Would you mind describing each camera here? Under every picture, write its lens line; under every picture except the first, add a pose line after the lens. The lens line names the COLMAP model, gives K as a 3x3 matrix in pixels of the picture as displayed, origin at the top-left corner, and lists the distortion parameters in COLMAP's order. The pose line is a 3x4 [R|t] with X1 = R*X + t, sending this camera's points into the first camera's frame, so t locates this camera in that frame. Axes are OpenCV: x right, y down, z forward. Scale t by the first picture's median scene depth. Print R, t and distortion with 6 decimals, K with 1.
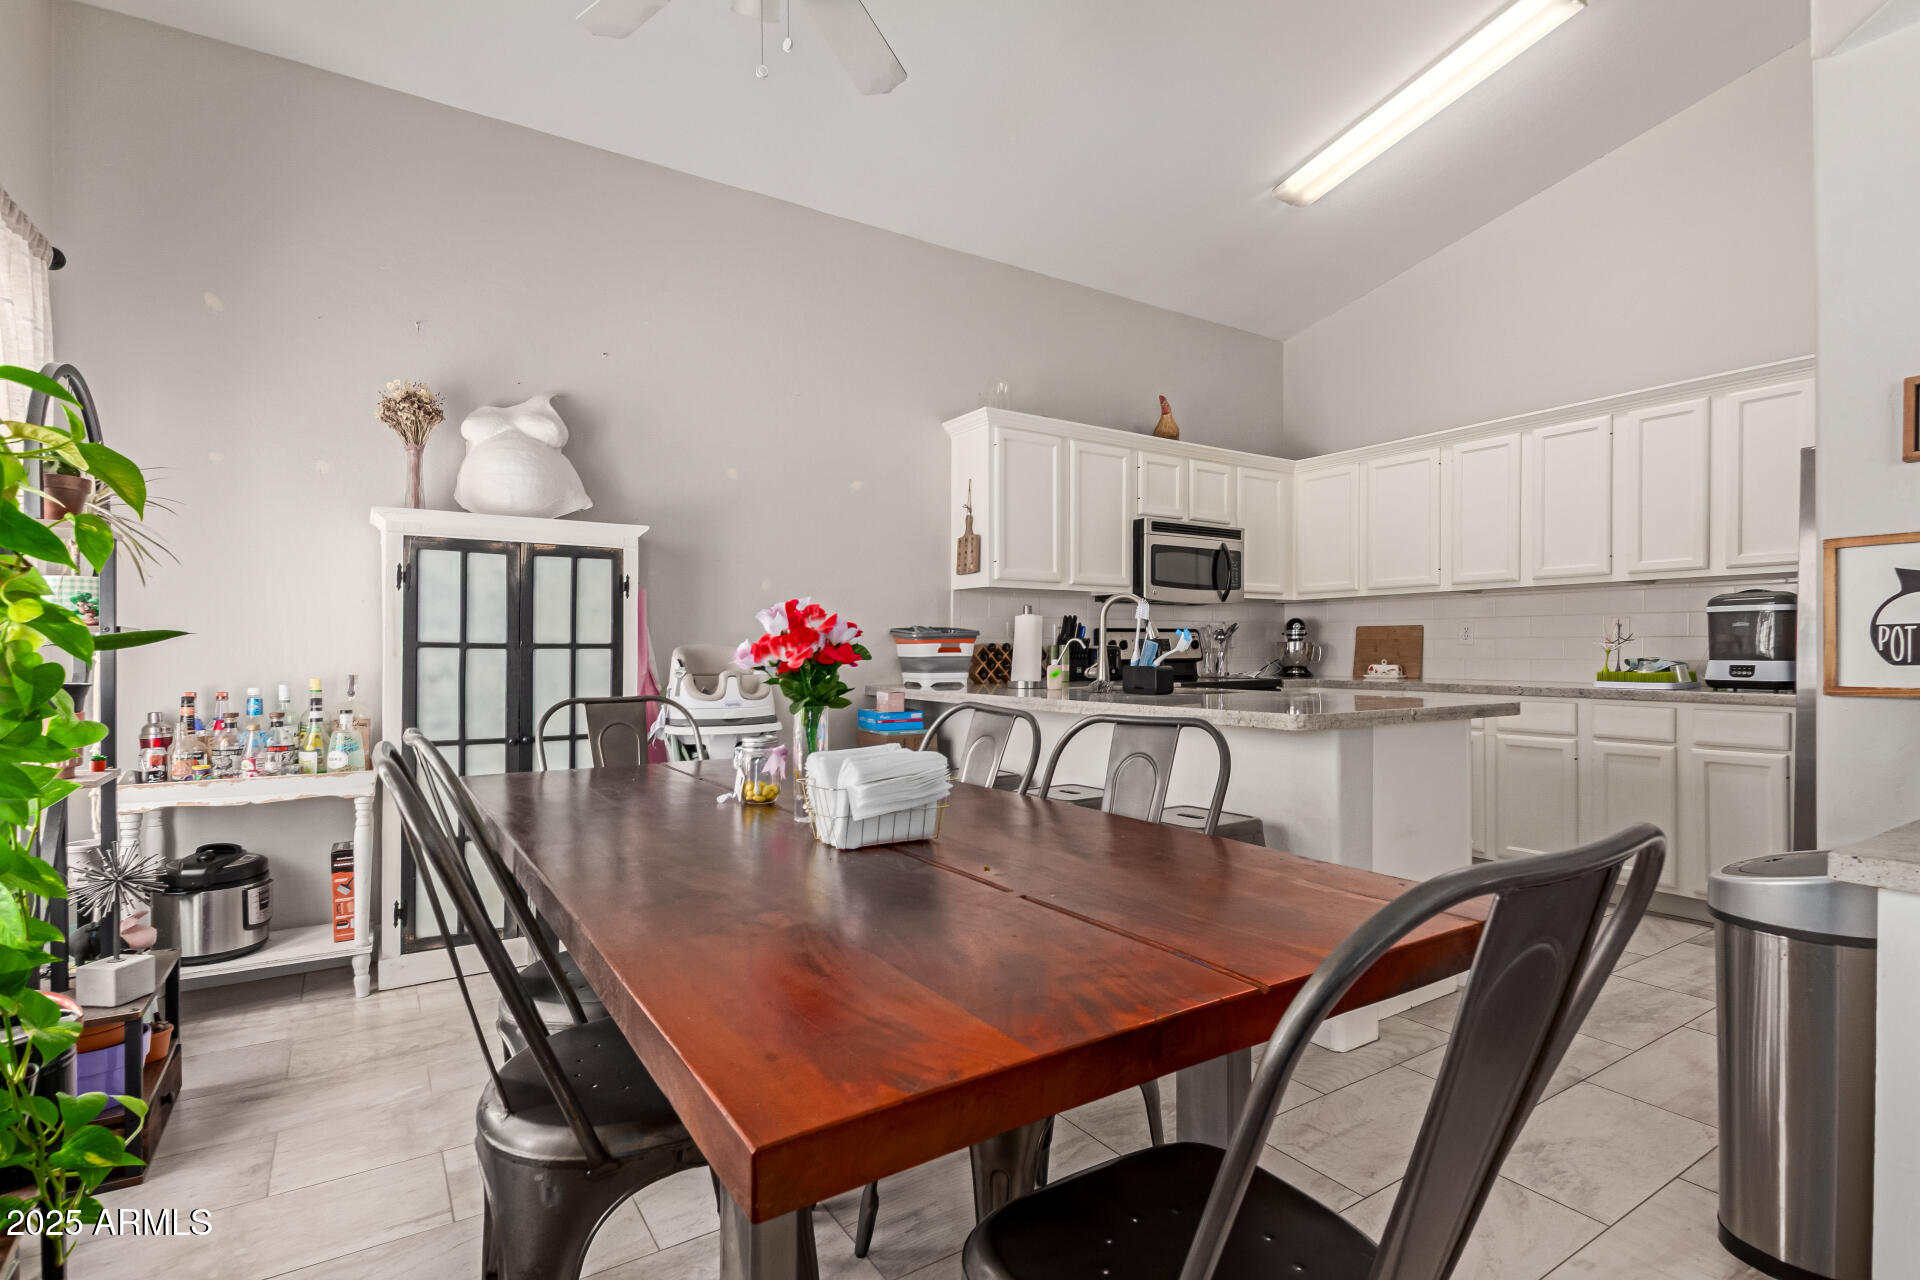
lens RADIAL K [[922.8, 0, 955.6], [0, 922.8, 656.2], [0, 0, 1]] dist [0.011161, 0.000059]
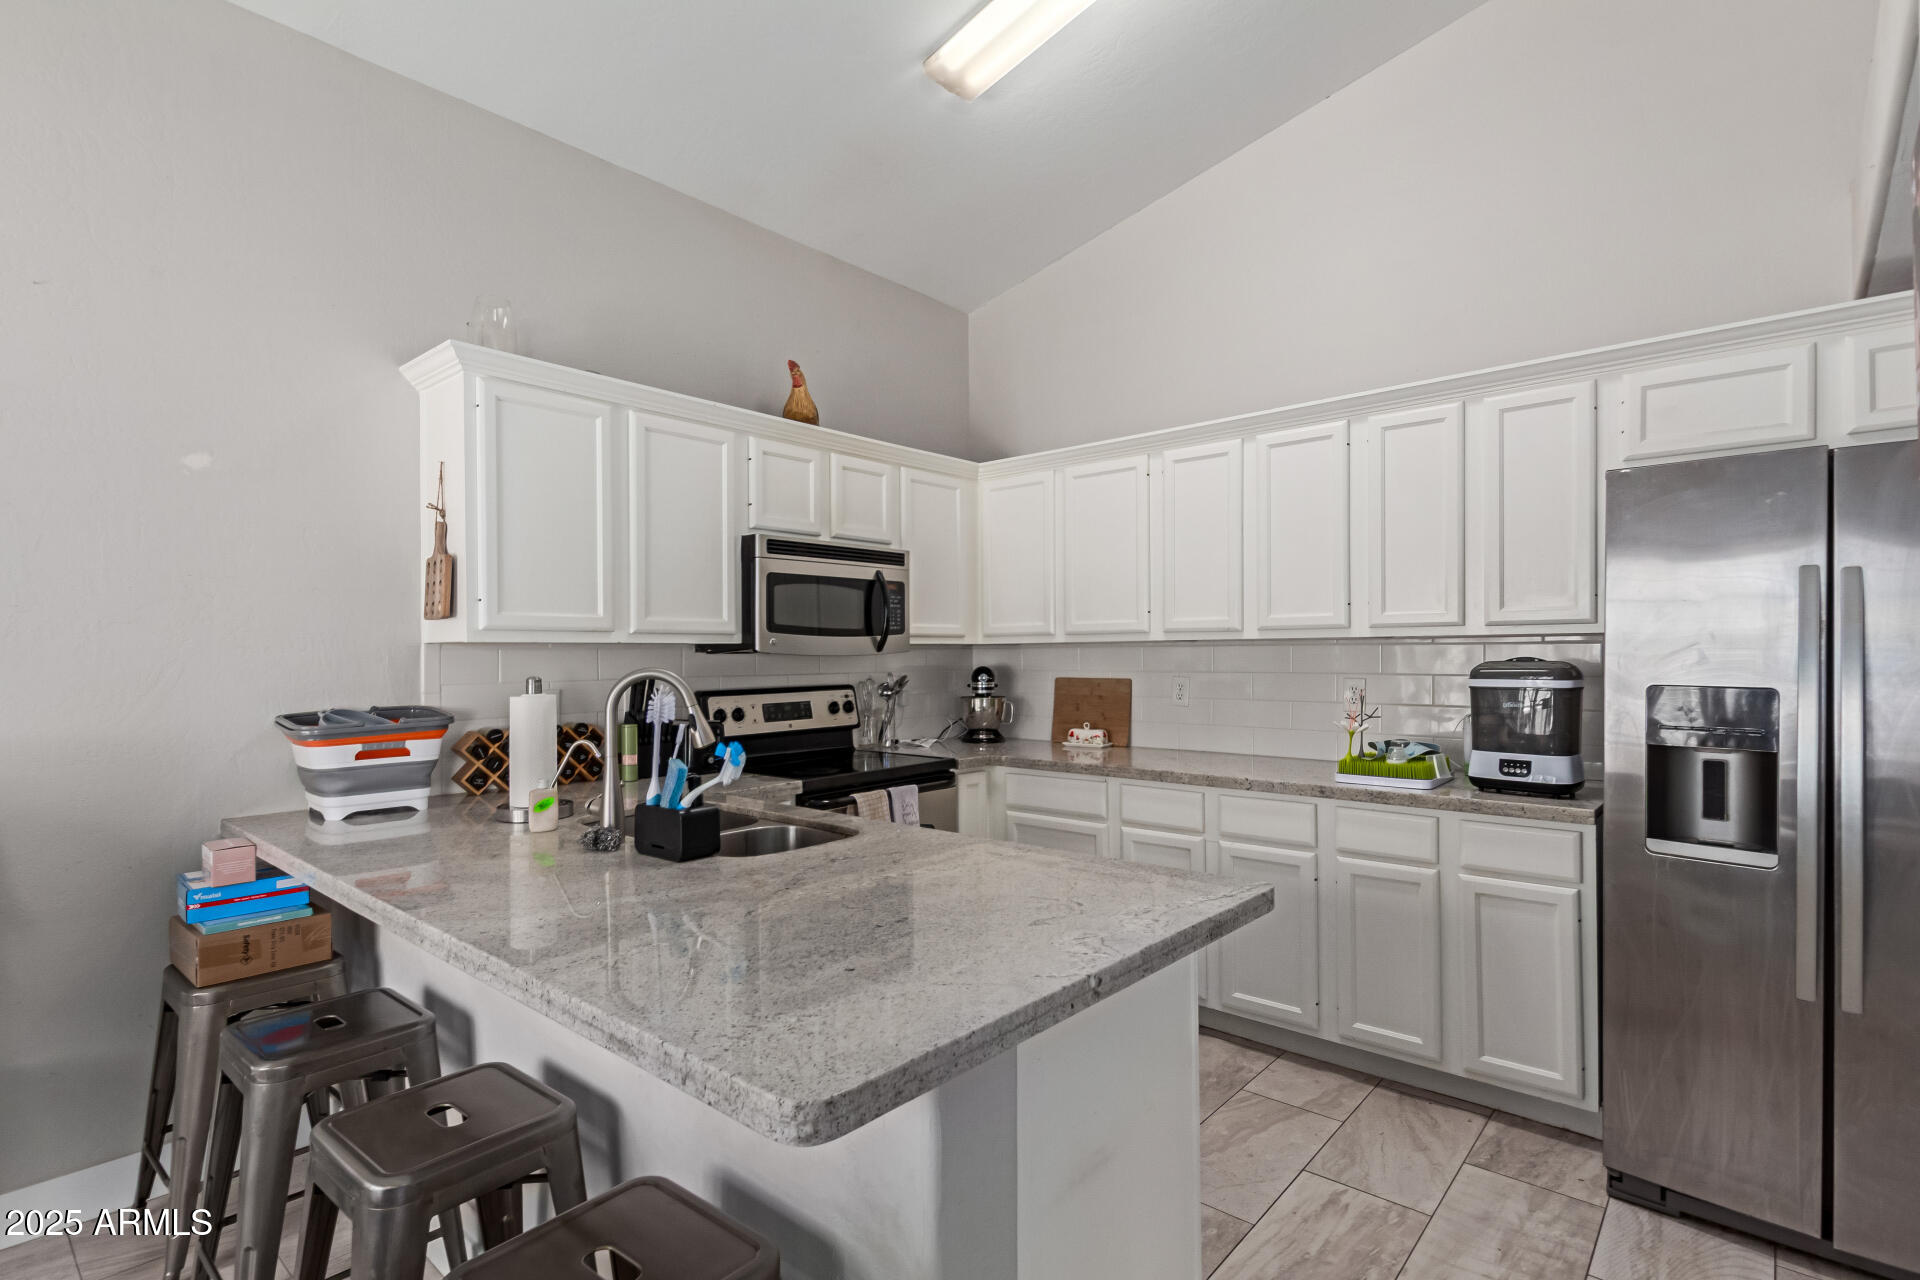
lens RADIAL K [[922.8, 0, 955.6], [0, 922.8, 656.2], [0, 0, 1]] dist [0.011161, 0.000059]
pose [[0.963685, -0.006372, 0.266966, 0.167788], [0.007326, 0.999970, -0.002578, -0.058006], [-0.266942, 0.004440, 0.963702, 0.313007]]
